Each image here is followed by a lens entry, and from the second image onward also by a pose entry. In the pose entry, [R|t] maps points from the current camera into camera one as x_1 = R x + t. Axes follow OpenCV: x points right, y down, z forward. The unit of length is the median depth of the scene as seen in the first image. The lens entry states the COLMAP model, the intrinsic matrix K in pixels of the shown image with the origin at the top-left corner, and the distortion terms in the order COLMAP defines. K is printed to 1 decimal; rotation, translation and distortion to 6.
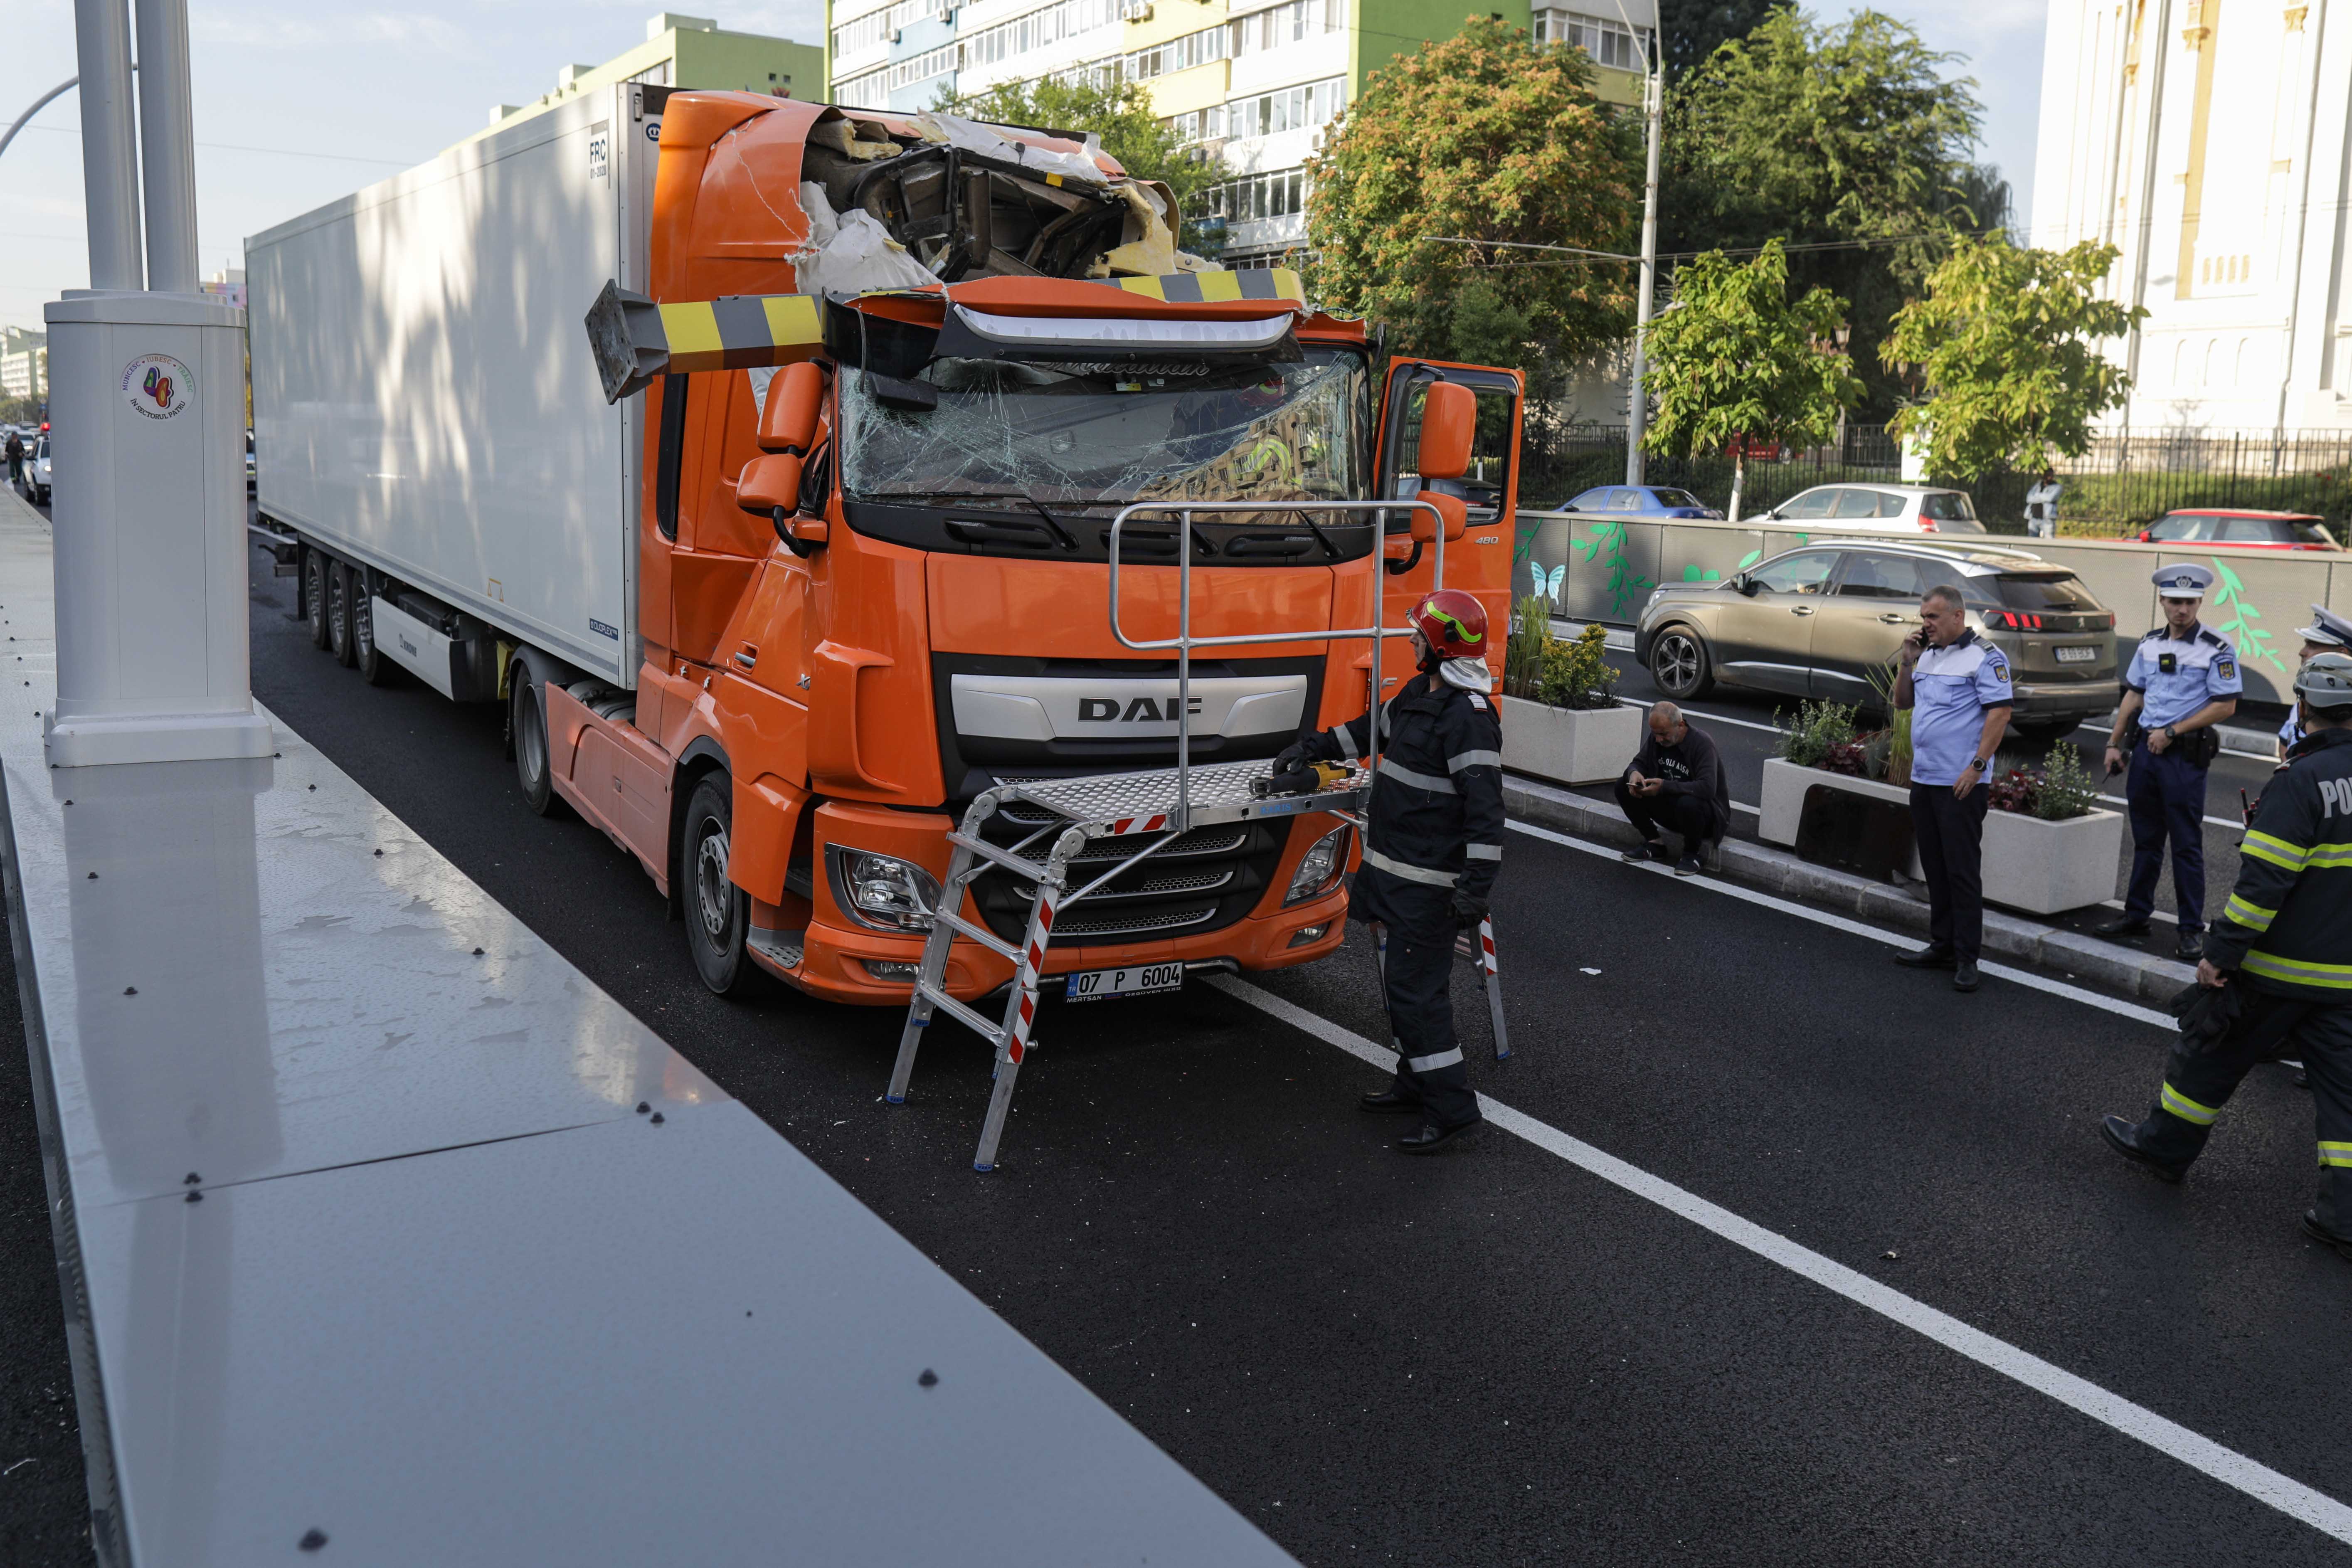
lens RADIAL K [[1680.1, 0, 1163.3], [0, 1680.1, 718.2], [0, 0, 1]] dist [-0.043462, -0.002577]
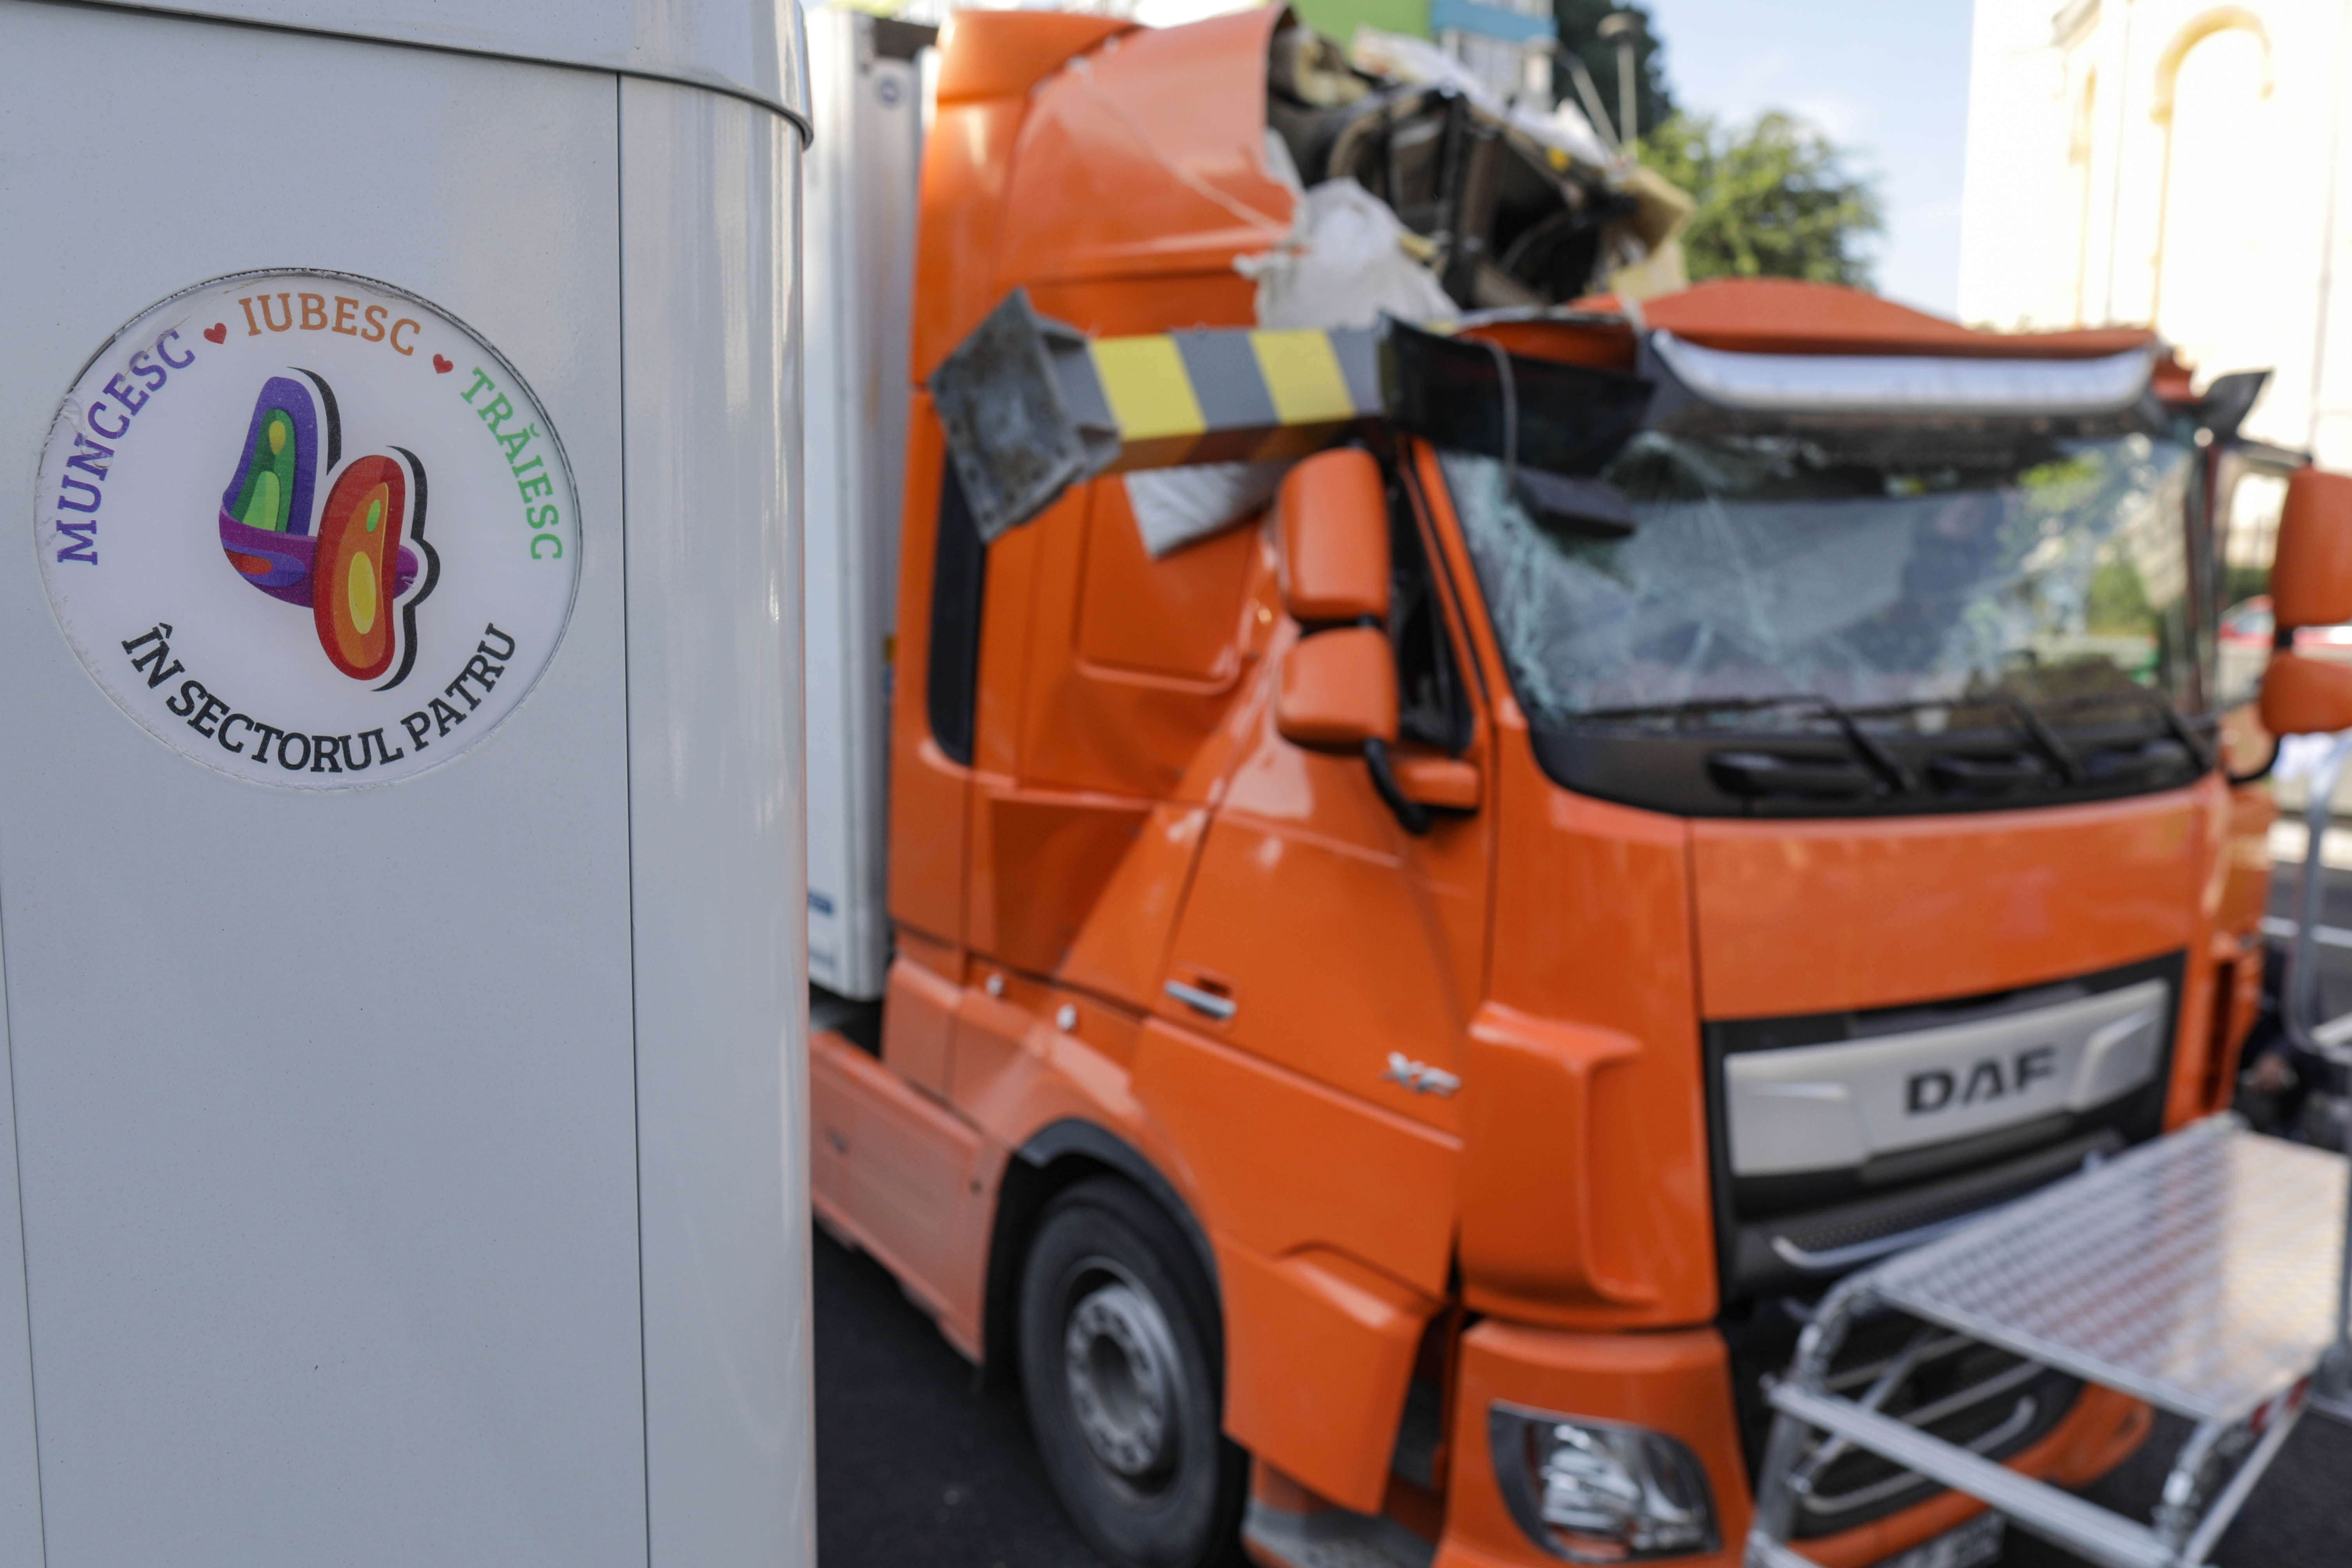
lens RADIAL K [[1680.1, 0, 1168.6], [0, 1680.1, 792.9], [0, 0, 1]] dist [-0.043462, -0.002577]
pose [[0.997670, -0.034929, 0.058598, -0.294527], [0.036186, 0.999135, -0.020513, -0.093312], [-0.057830, 0.022585, 0.998071, 0.462070]]
